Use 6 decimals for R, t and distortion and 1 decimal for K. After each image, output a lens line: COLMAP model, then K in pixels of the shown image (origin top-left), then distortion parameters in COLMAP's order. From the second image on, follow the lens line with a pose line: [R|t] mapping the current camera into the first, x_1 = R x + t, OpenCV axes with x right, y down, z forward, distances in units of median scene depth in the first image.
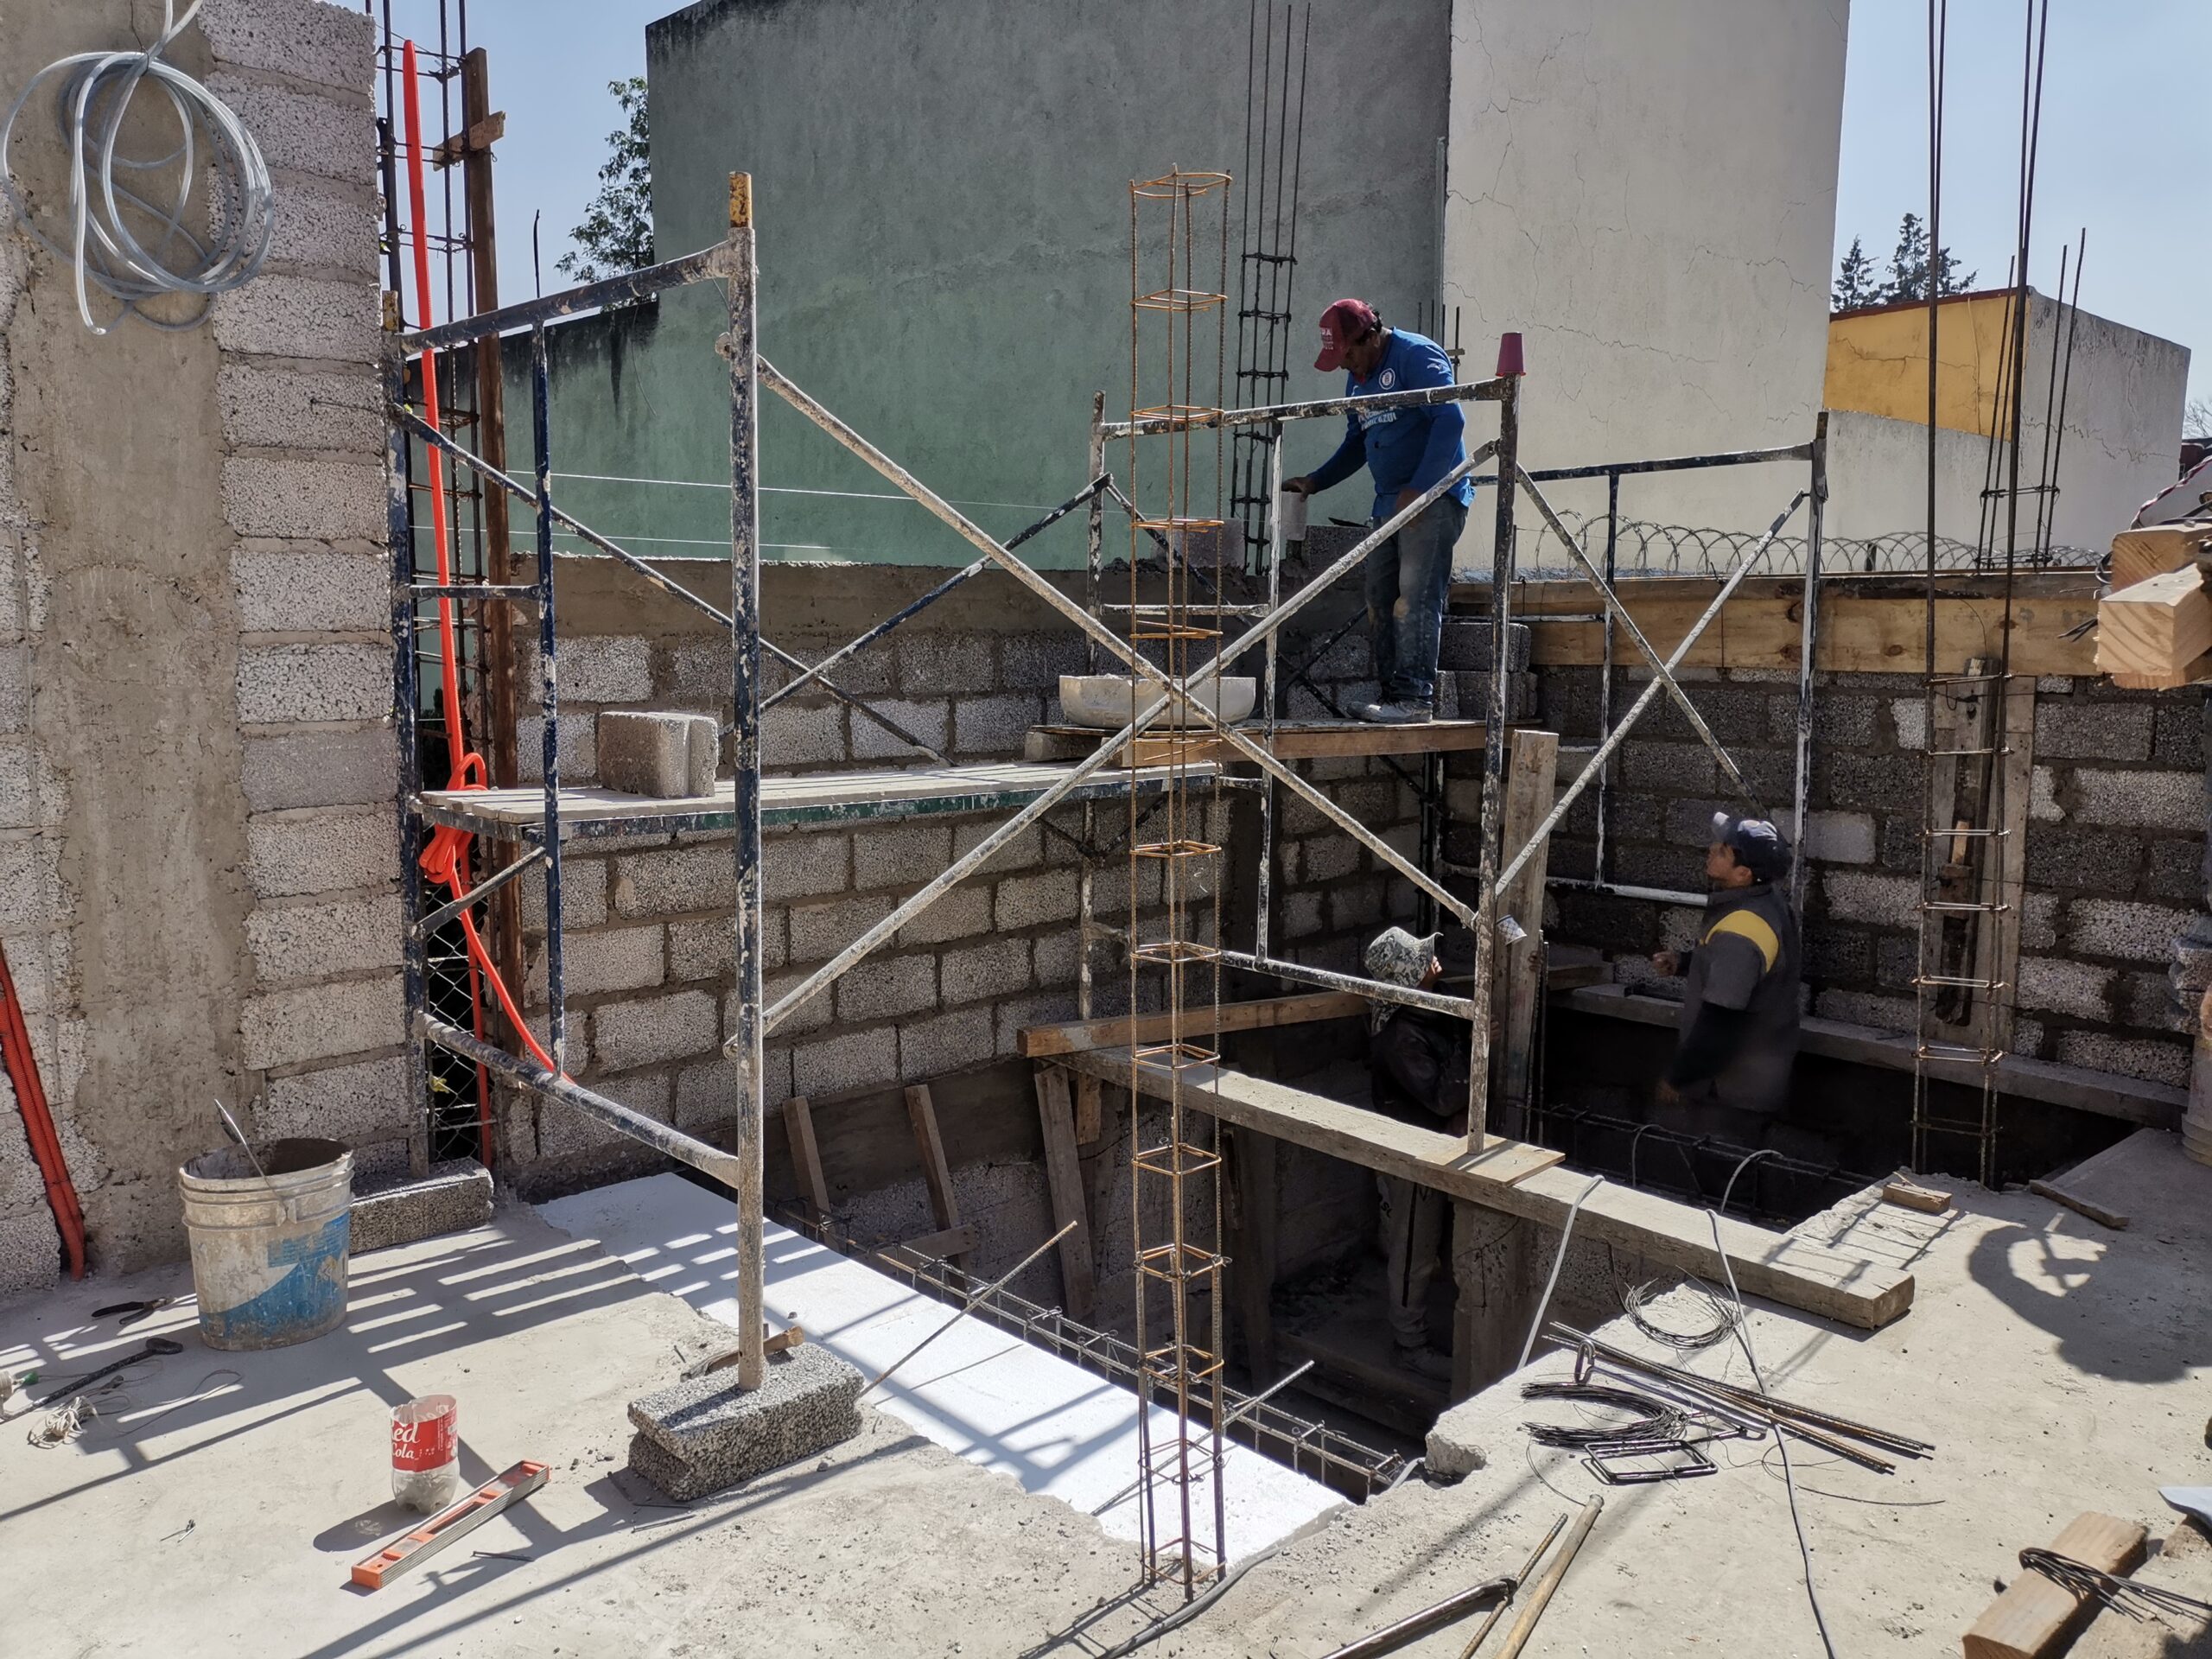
lens RADIAL K [[1712.7, 0, 1101.8], [0, 1712.7, 833.0], [0, 0, 1]] dist [0.042742, -0.026942]
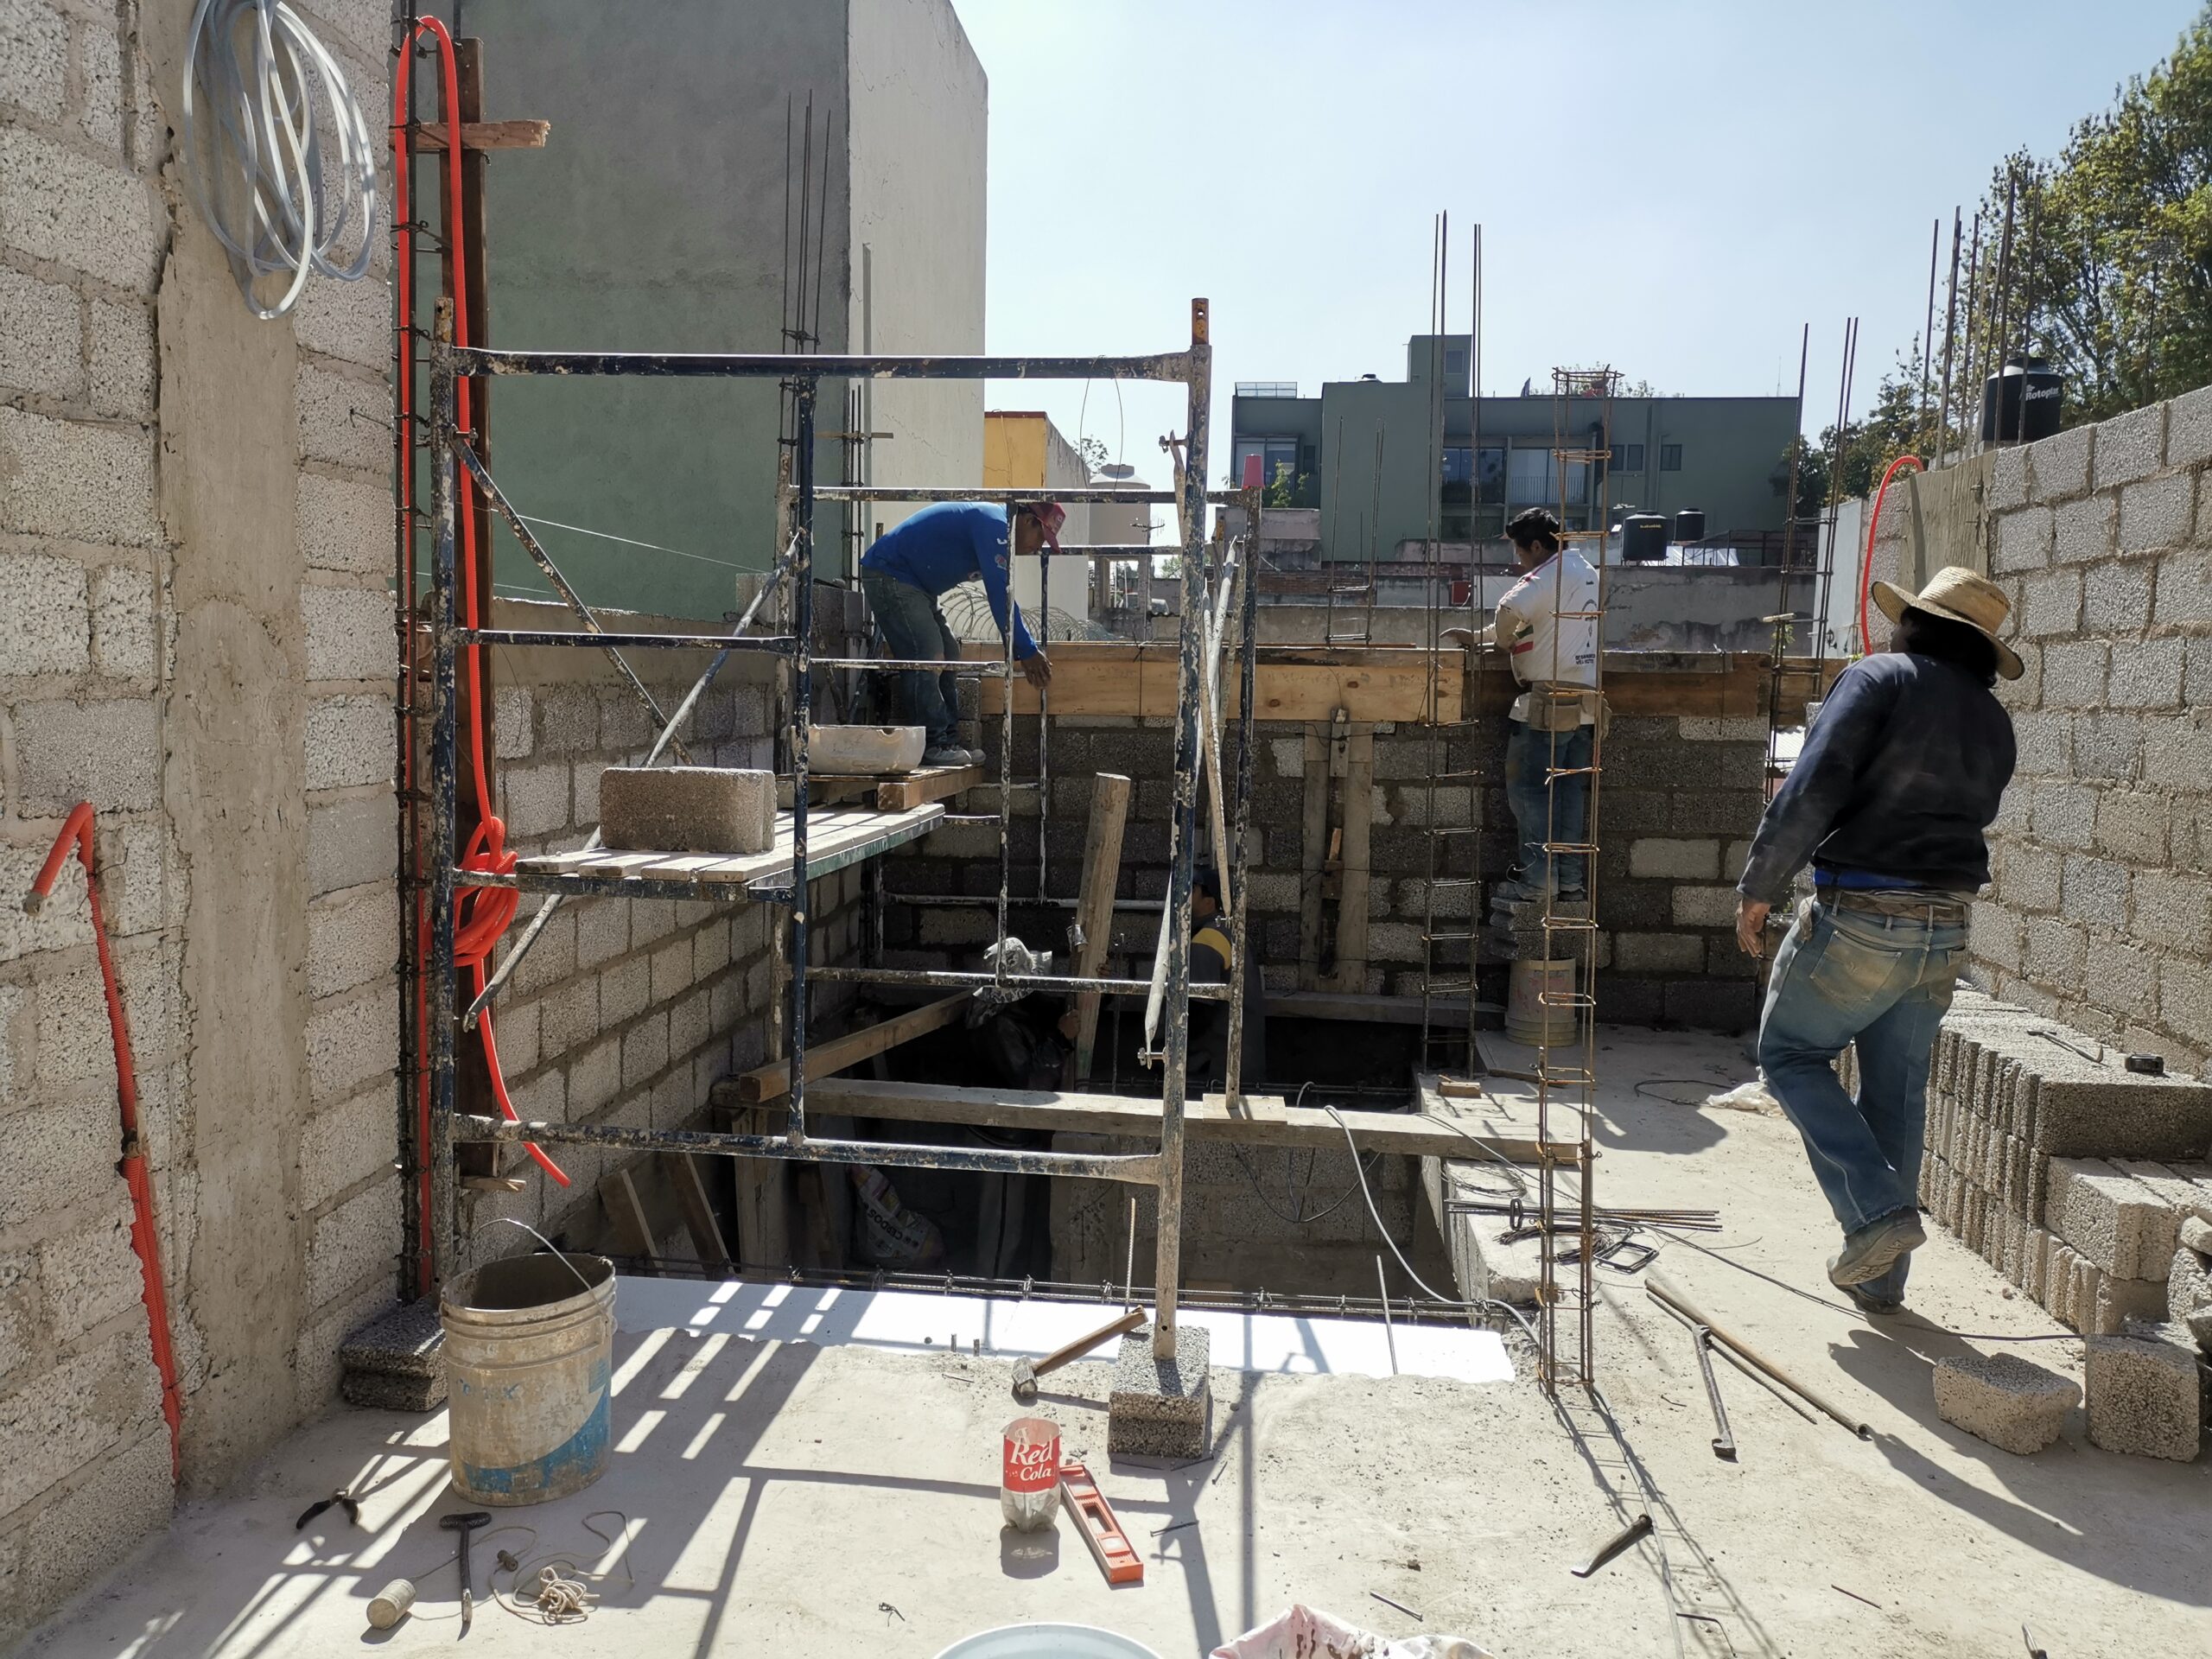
lens RADIAL K [[1712.7, 0, 1101.8], [0, 1712.7, 833.0], [0, 0, 1]] dist [0.042742, -0.026942]
pose [[0.762644, -0.048442, 0.645002, -0.747014], [0.066691, 0.997766, -0.003919, -0.014547], [-0.643372, 0.046005, 0.764171, 0.121658]]
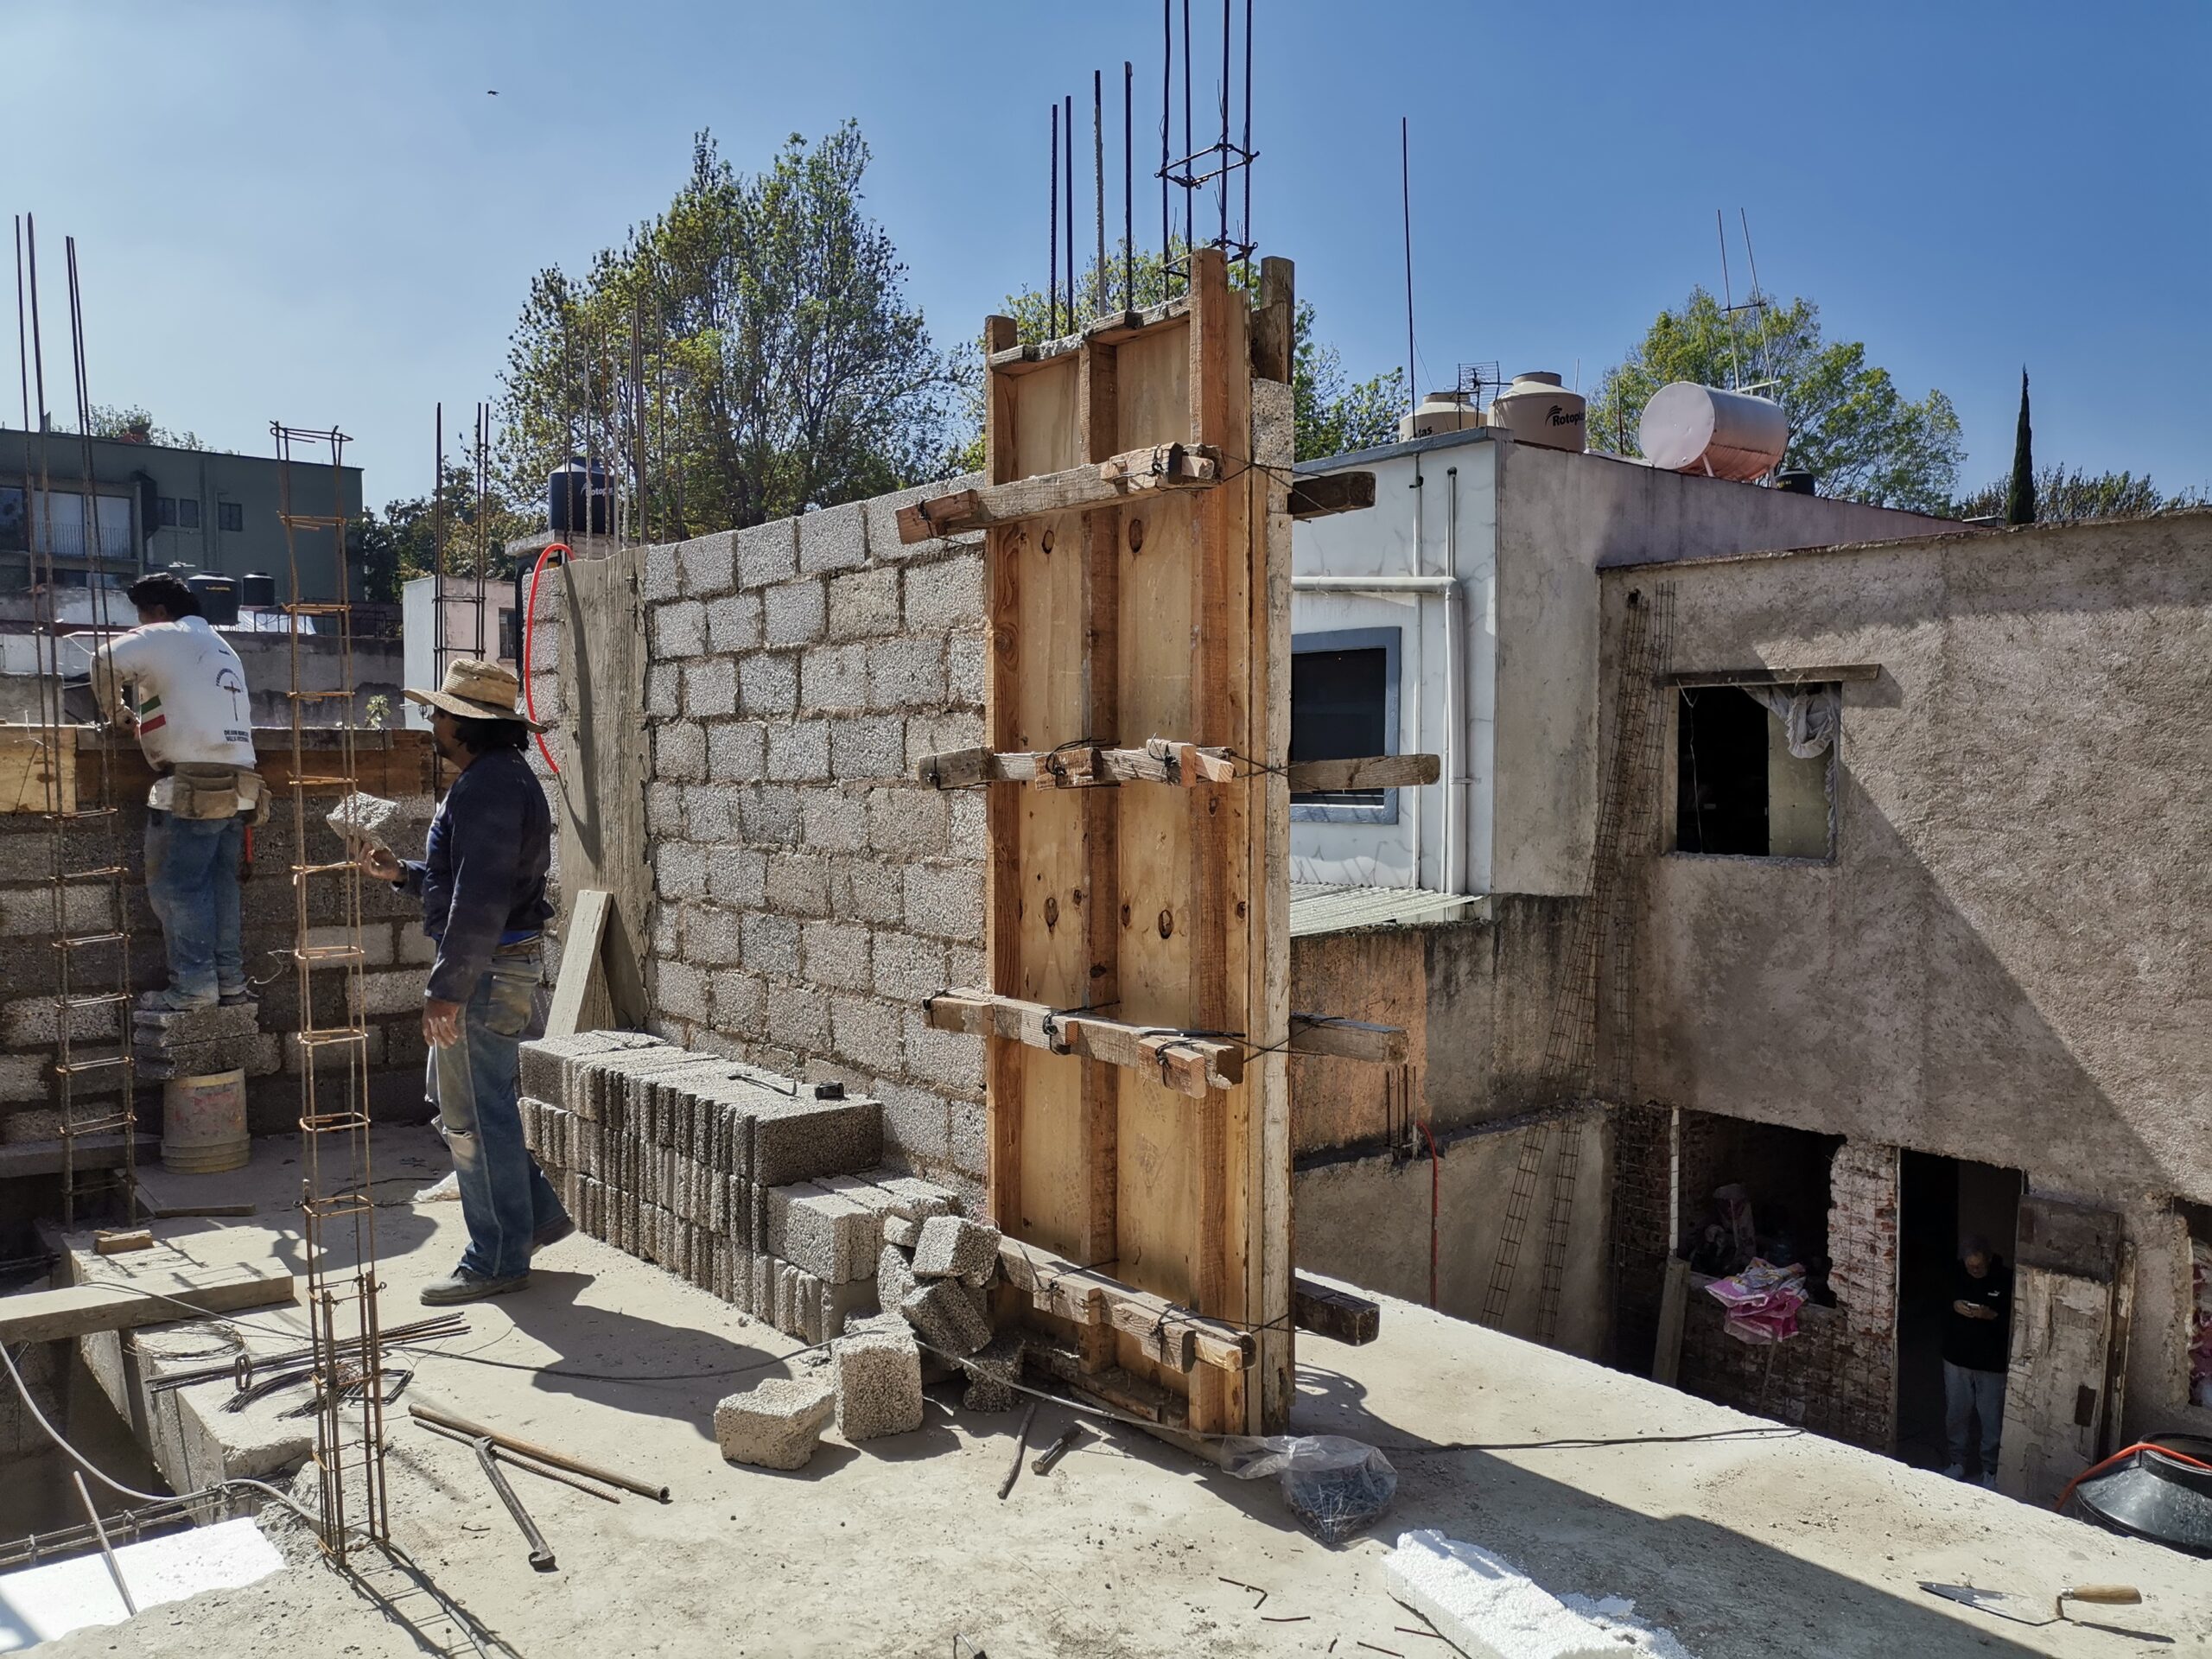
lens RADIAL K [[1712.7, 0, 1101.8], [0, 1712.7, 833.0], [0, 0, 1]] dist [0.042742, -0.026942]
pose [[0.085585, -0.045029, 0.995313, -0.758408], [0.124205, 0.991668, 0.034184, -0.032733], [-0.988559, 0.120698, 0.090465, 0.211756]]
